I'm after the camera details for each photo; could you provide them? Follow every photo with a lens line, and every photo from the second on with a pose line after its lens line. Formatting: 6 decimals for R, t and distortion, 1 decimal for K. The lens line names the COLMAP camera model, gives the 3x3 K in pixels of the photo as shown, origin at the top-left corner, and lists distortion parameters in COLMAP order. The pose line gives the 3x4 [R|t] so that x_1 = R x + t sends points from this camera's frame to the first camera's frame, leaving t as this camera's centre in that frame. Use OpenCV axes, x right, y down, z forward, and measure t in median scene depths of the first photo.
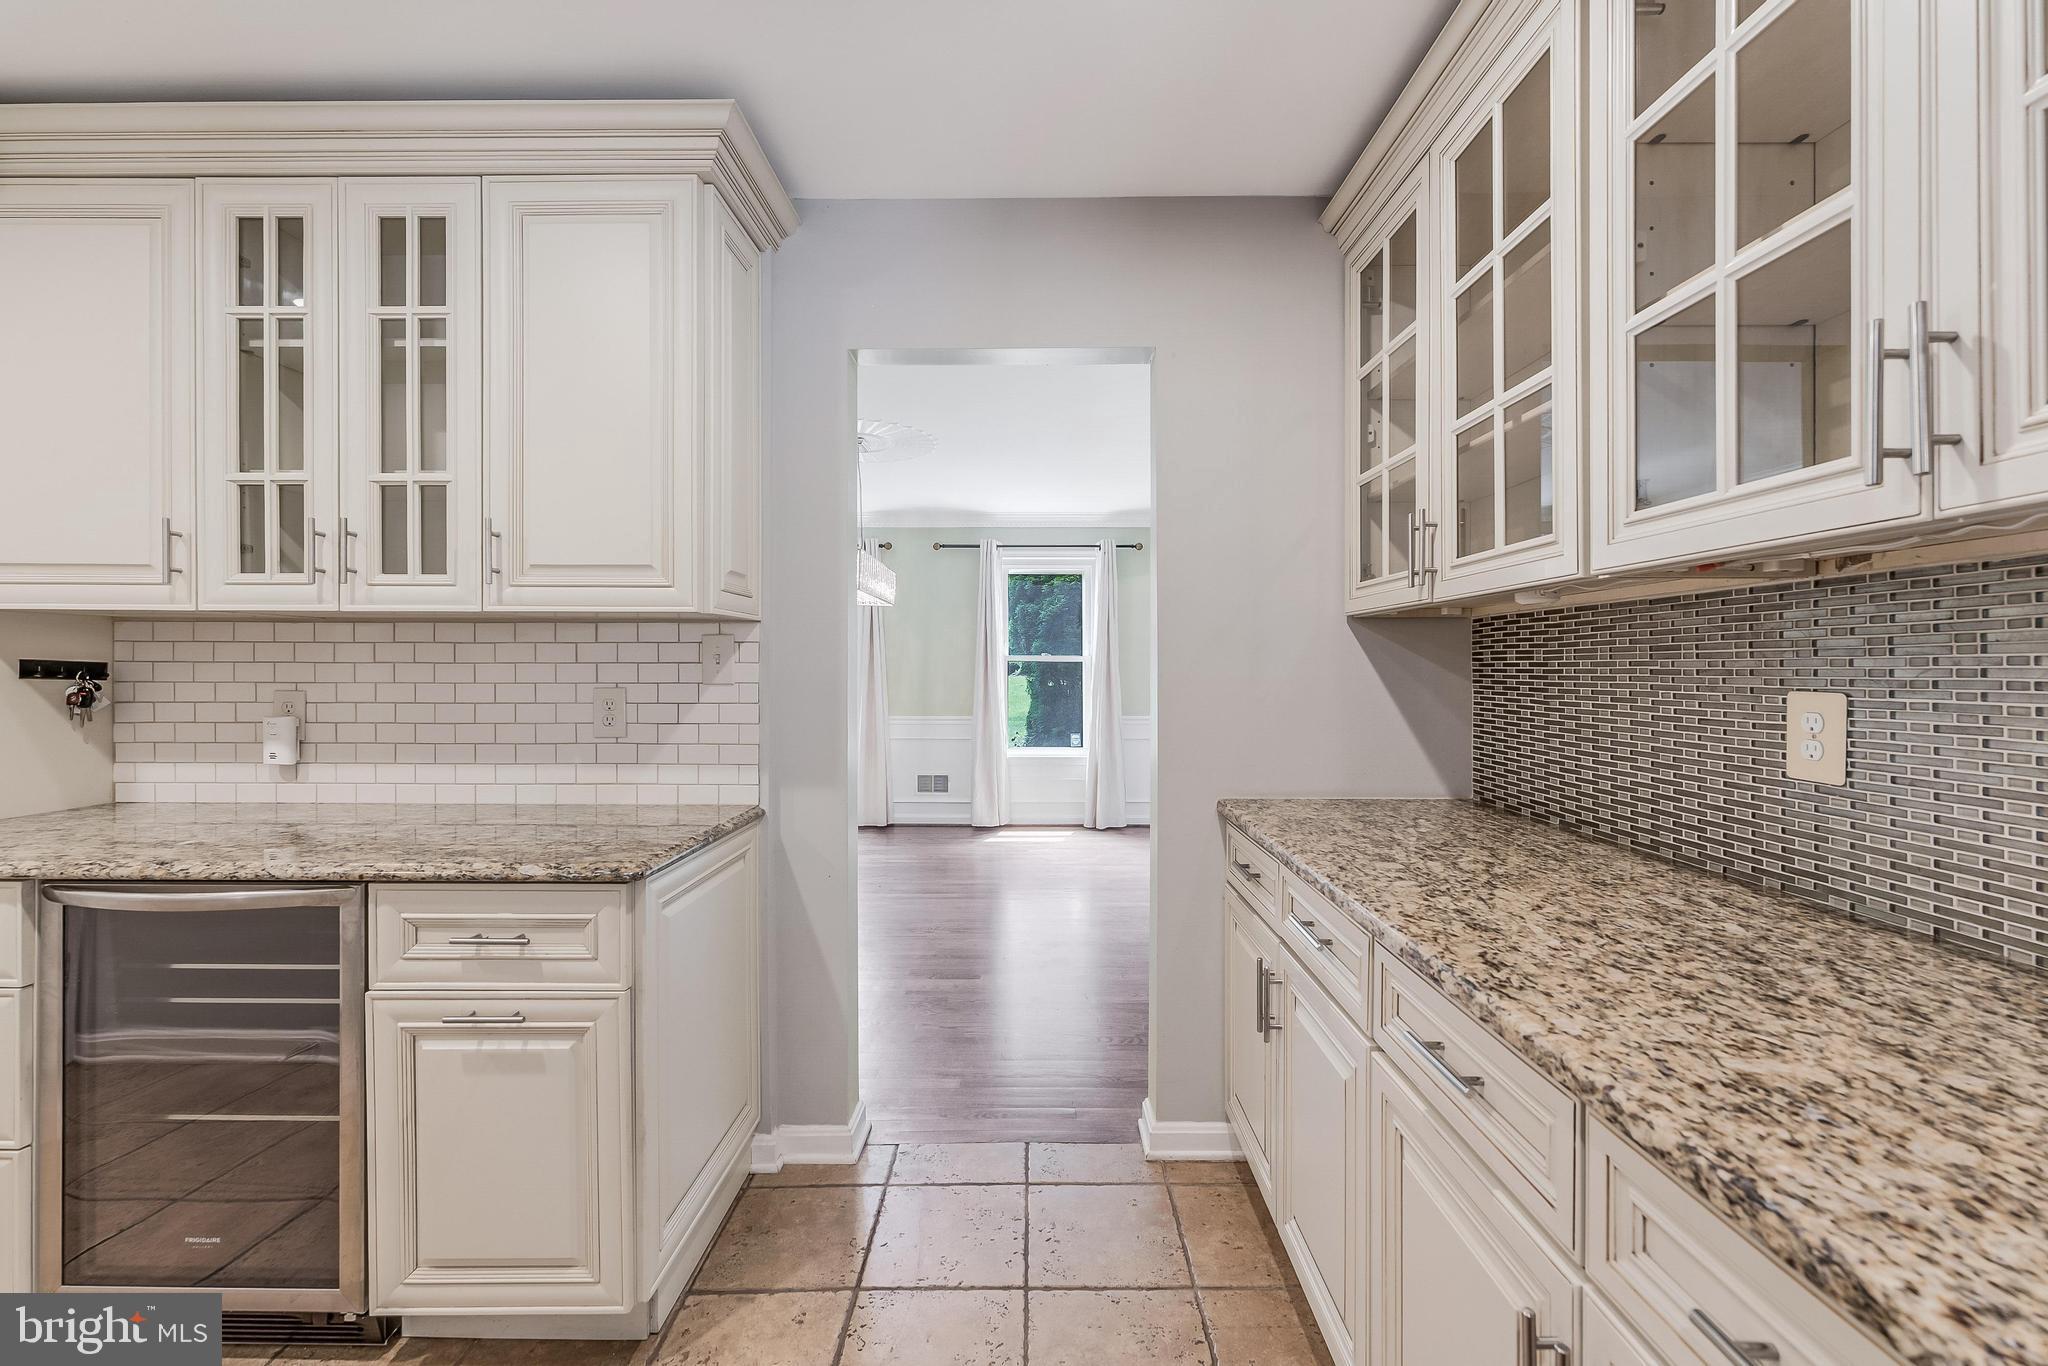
lens RADIAL K [[825.4, 0, 1029.1], [0, 825.4, 671.6], [0, 0, 1]] dist [0.000399, -0.000296]
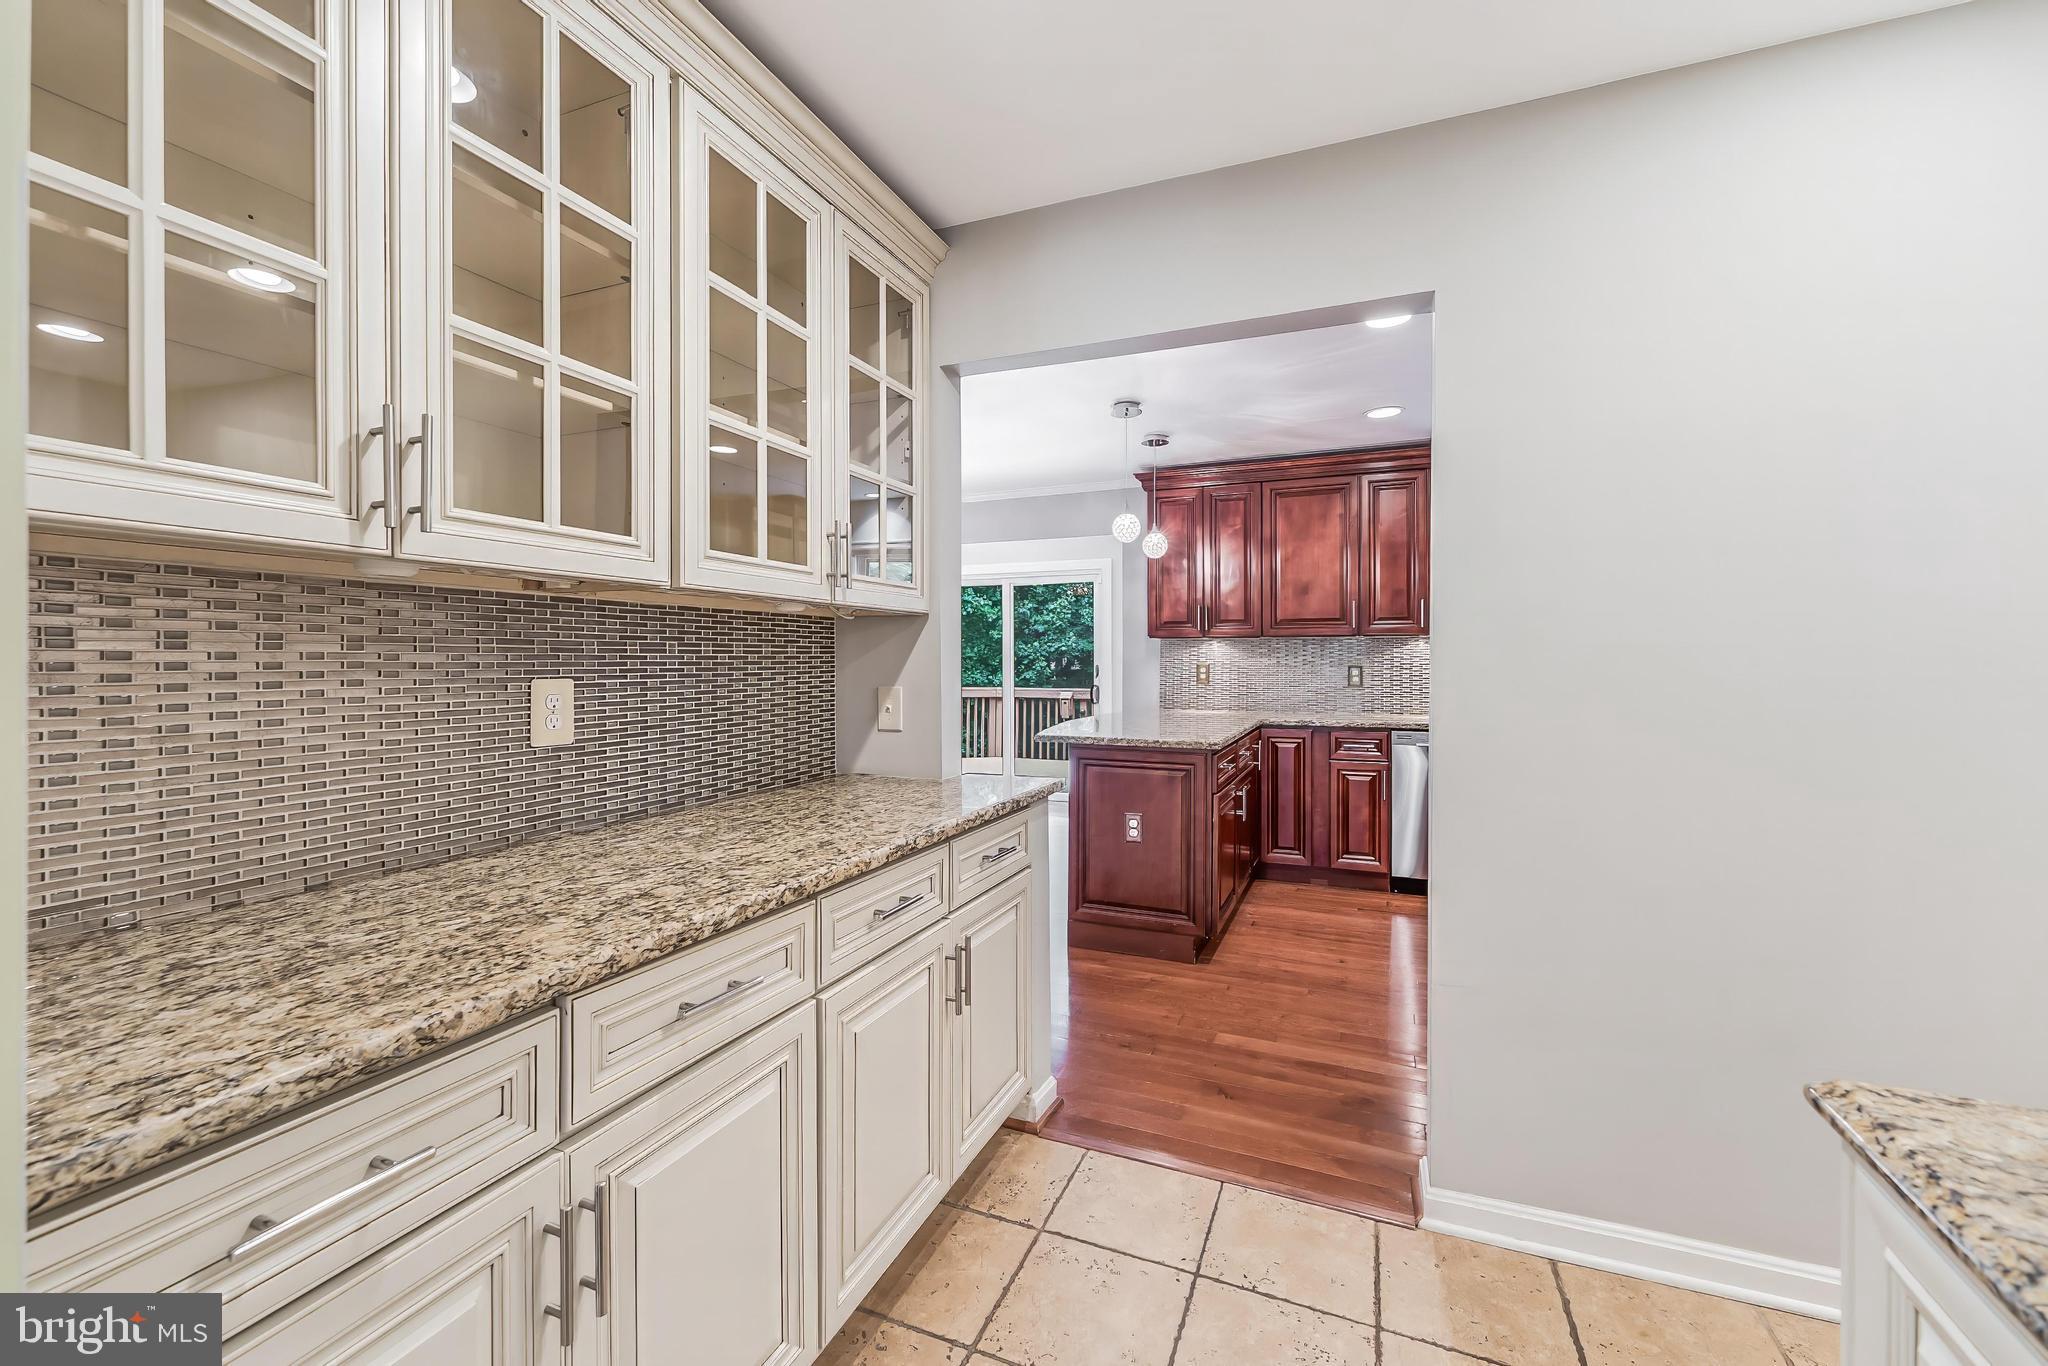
lens RADIAL K [[825.4, 0, 1031.5], [0, 825.4, 668.3], [0, 0, 1]] dist [0.000399, -0.000296]
pose [[-0.926275, 0.001455, 0.376845, -0.164344], [0.005307, 0.999944, 0.009184, -0.000510], [-0.376810, 0.010507, -0.926231, 1.142145]]
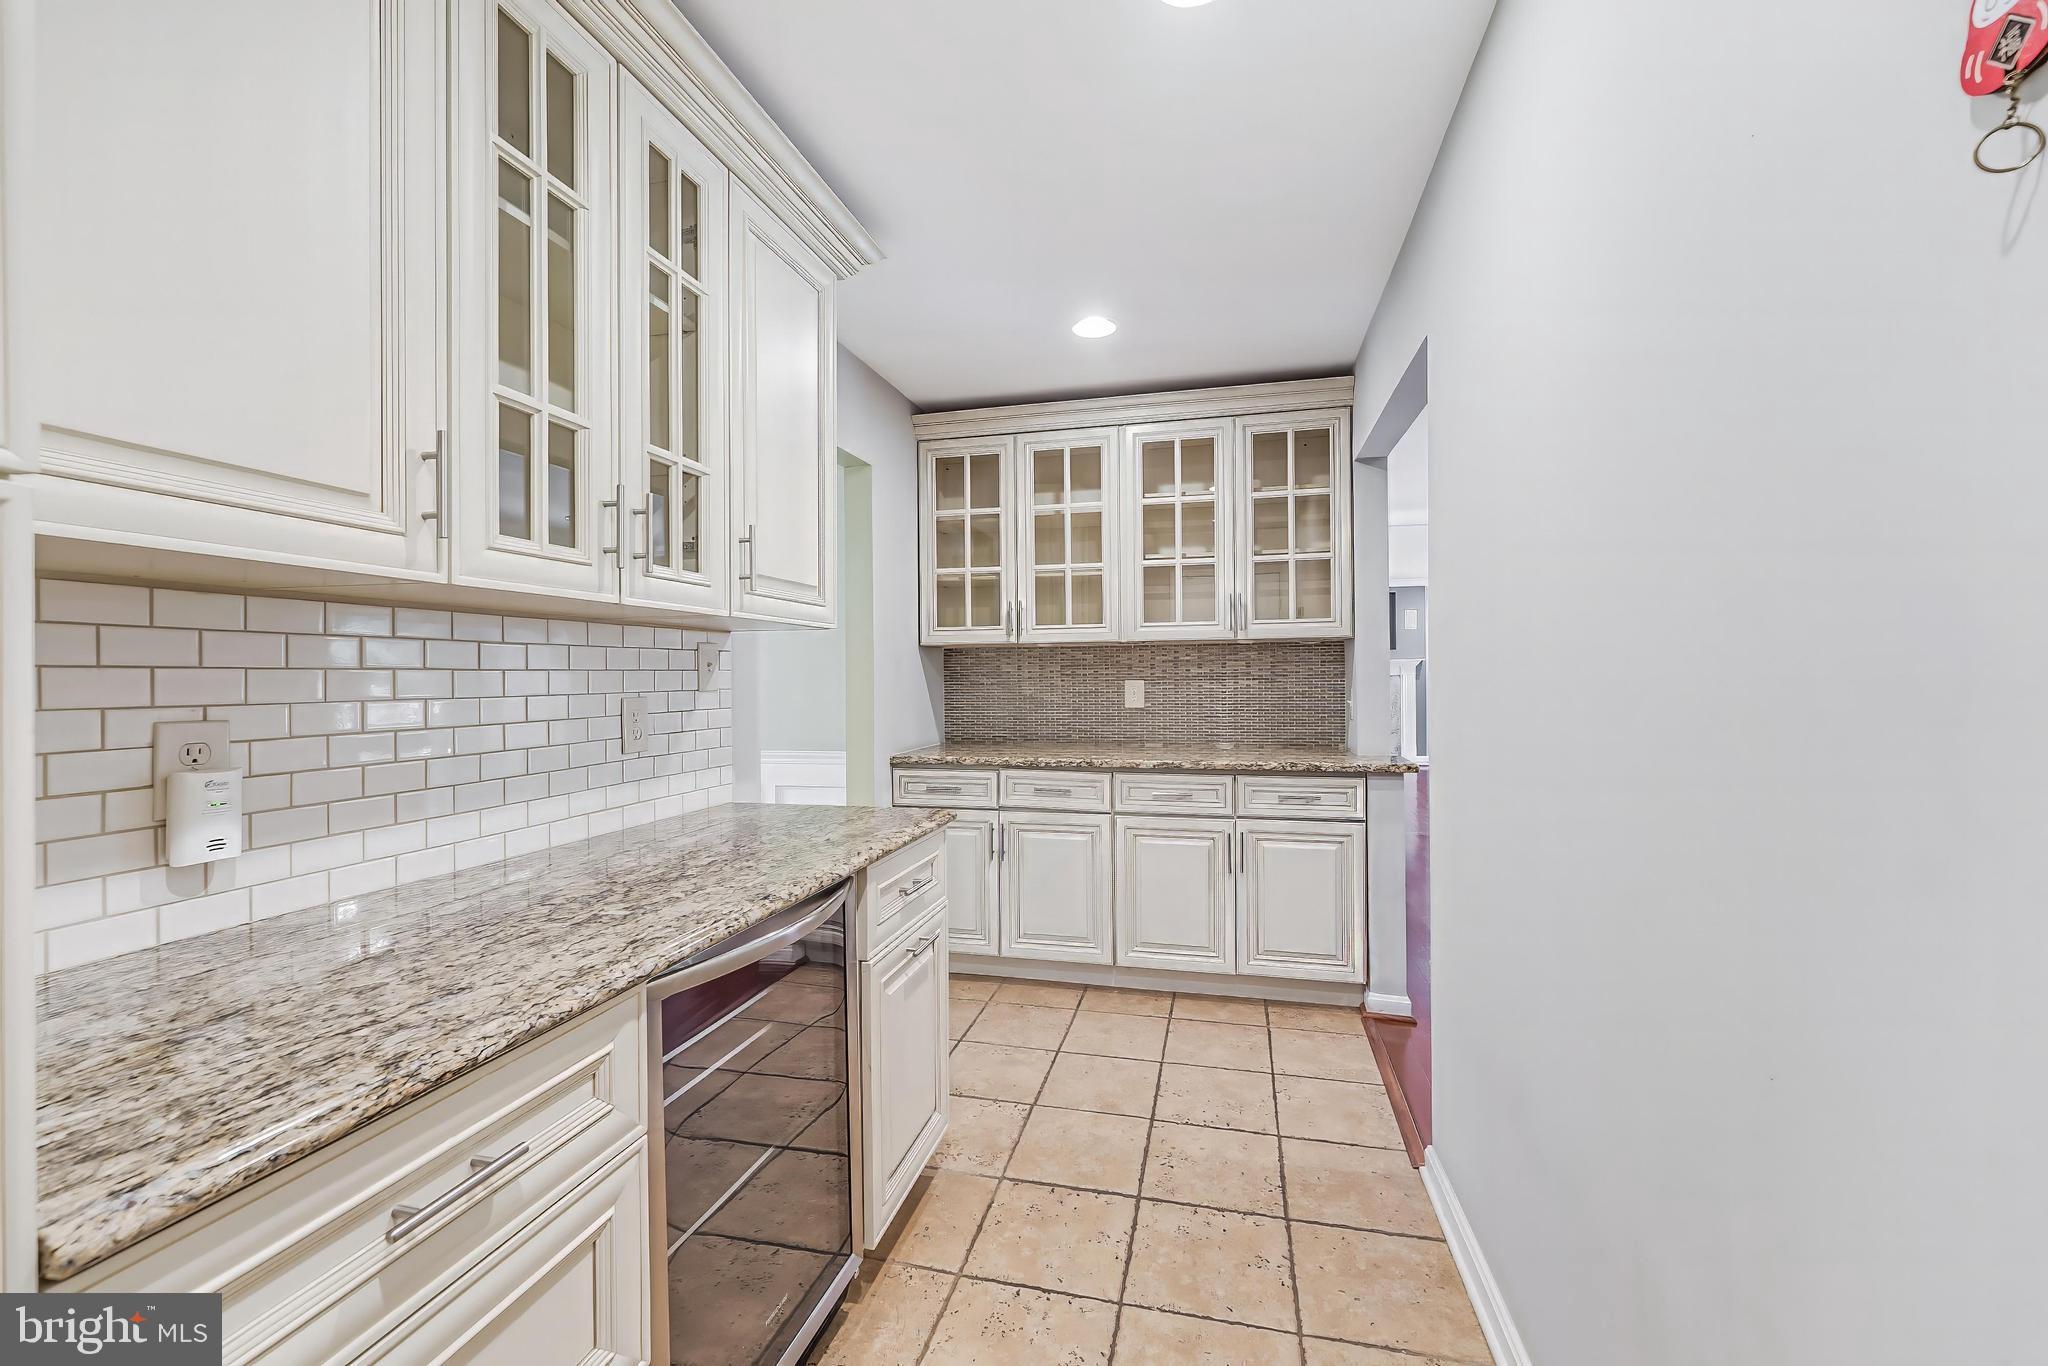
lens RADIAL K [[825.4, 0, 1031.1], [0, 825.4, 674.6], [0, 0, 1]] dist [0.000399, -0.000296]
pose [[0.232630, -0.002843, 0.972561, -1.325637], [0.010732, 0.999942, 0.000356, -0.001142], [-0.972506, 0.010355, 0.232647, 0.374907]]
